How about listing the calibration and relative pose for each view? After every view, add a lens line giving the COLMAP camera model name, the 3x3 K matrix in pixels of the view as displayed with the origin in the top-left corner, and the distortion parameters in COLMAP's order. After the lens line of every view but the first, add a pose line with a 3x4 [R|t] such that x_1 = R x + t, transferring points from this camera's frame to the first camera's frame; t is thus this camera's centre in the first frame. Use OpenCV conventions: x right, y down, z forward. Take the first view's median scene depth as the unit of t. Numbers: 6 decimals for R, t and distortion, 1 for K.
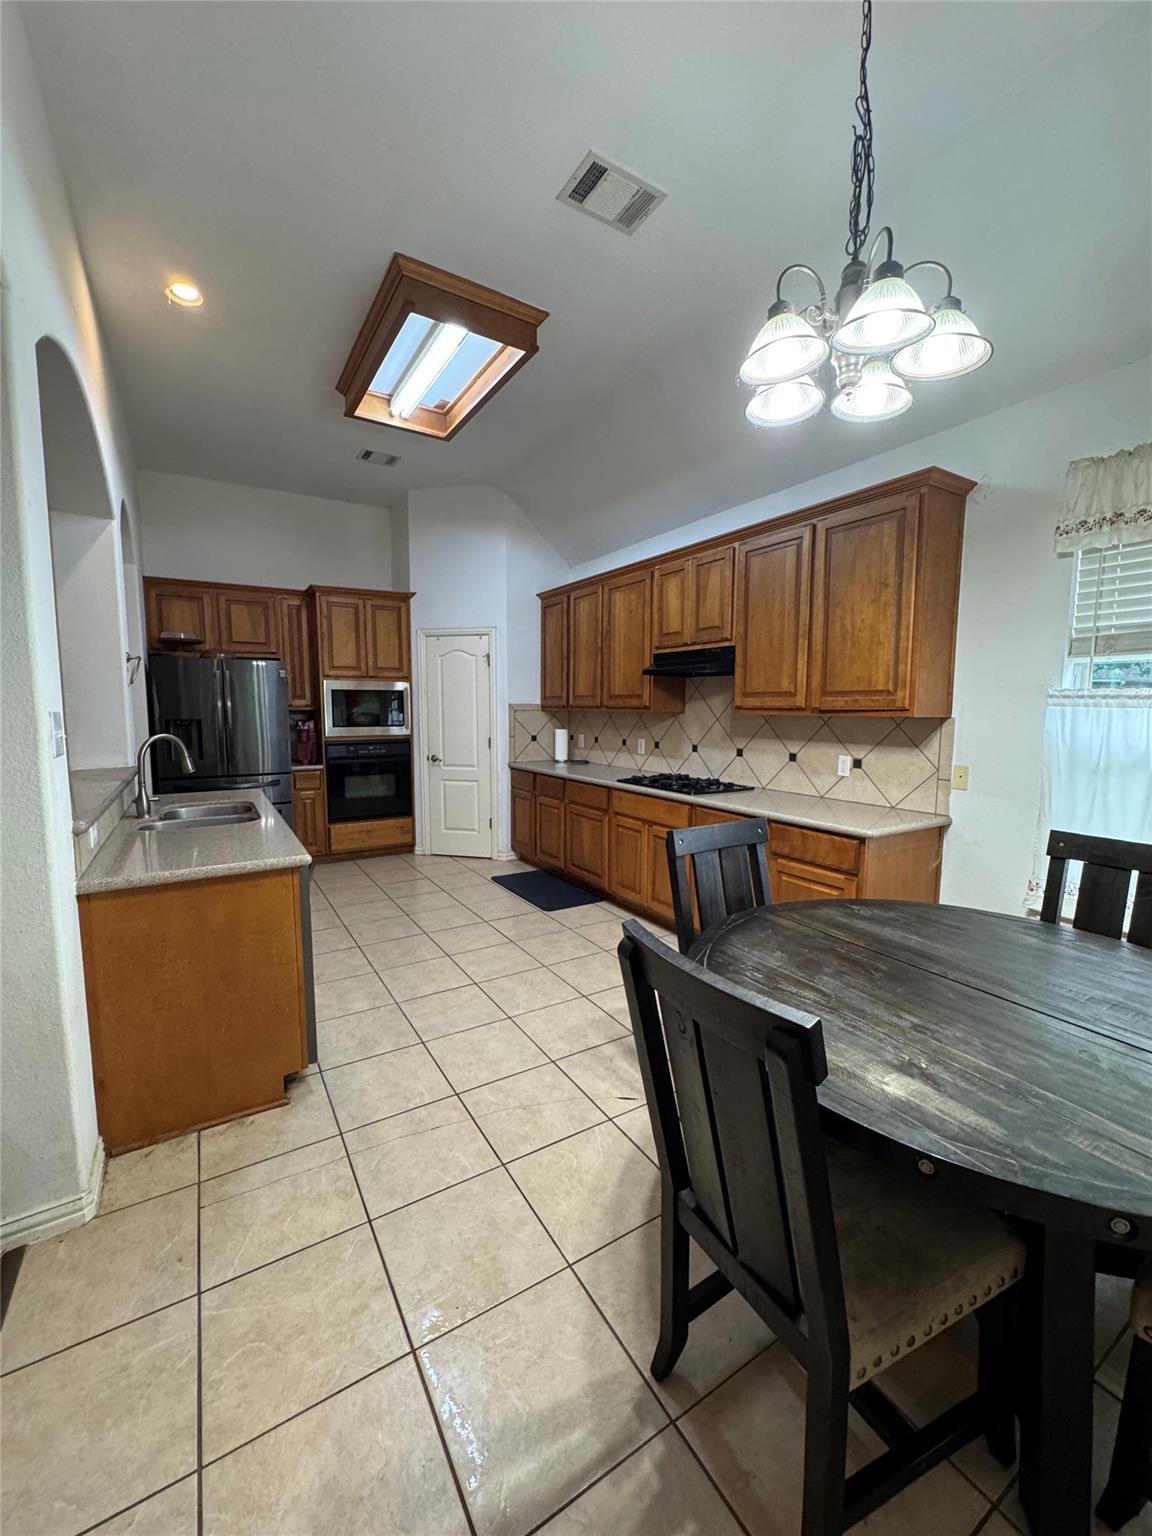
lens RADIAL K [[616.9, 0, 578.3], [0, 616.9, 768.2], [0, 0, 1]] dist [0.000121, -0.000016]
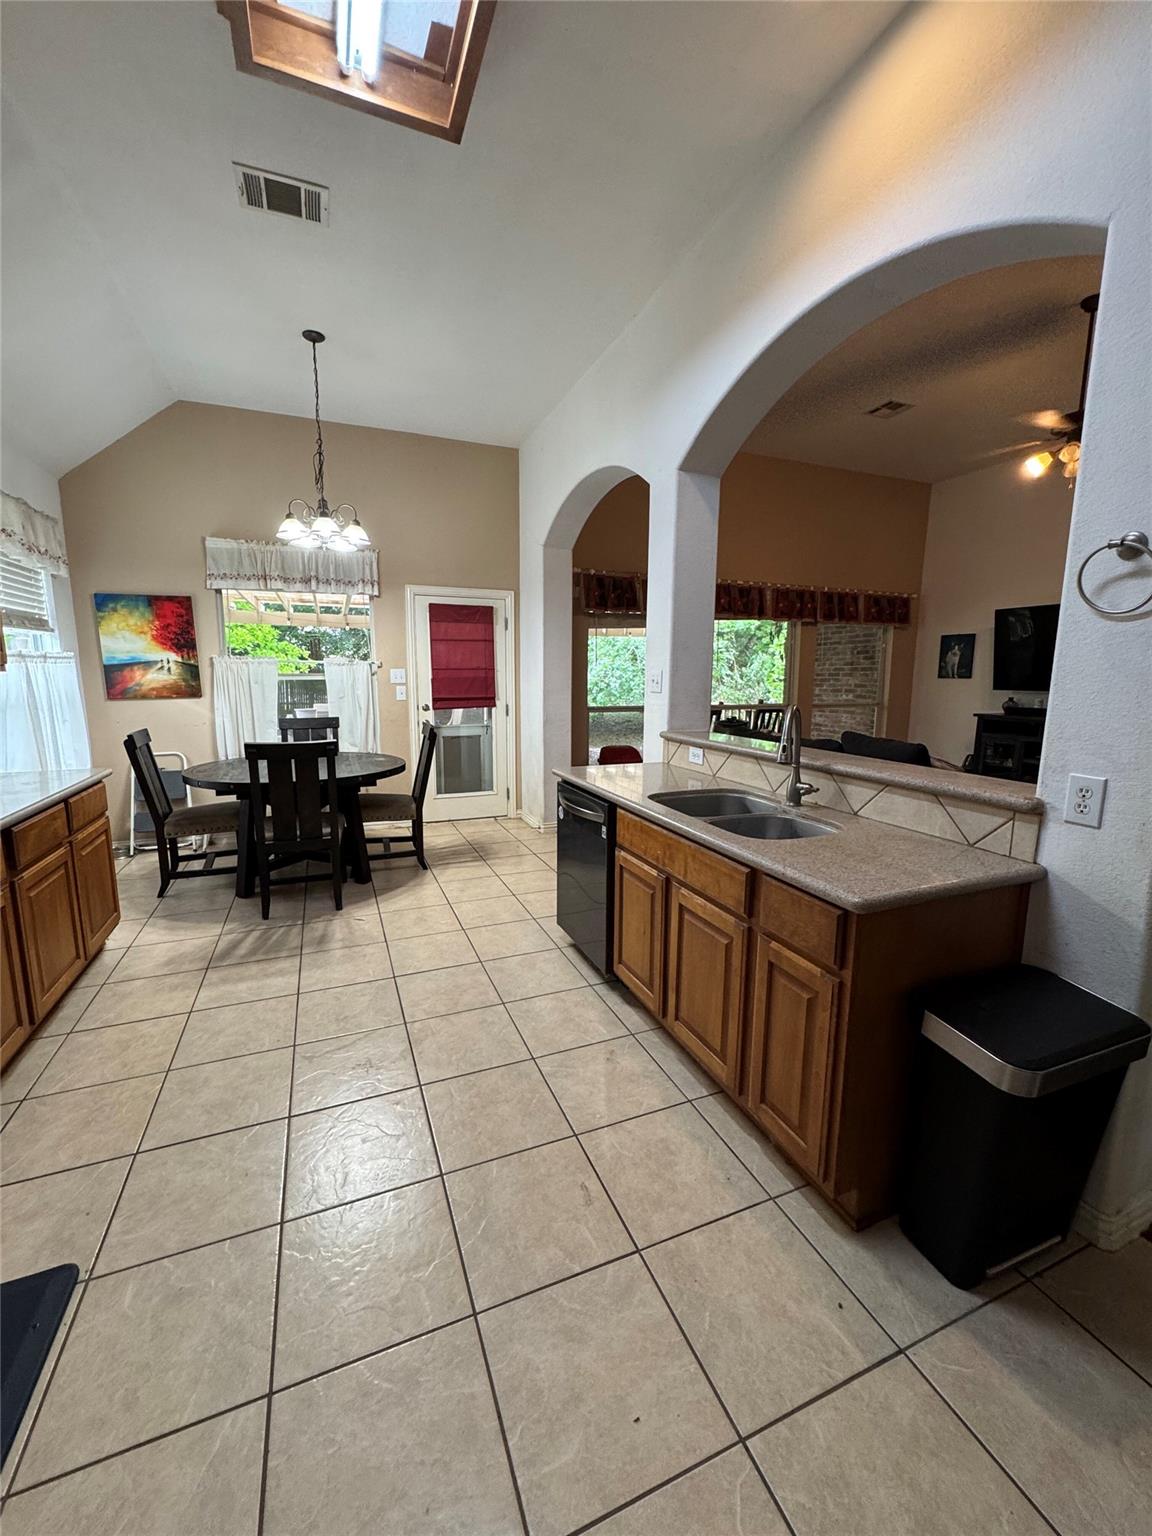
lens RADIAL K [[616.9, 0, 575.0], [0, 616.9, 771.5], [0, 0, 1]] dist [0.000121, -0.000016]
pose [[-0.986355, -0.030135, 0.161850, -0.584898], [0.012142, 0.967112, 0.254062, -0.181746], [-0.164183, 0.252560, -0.953550, 1.926595]]
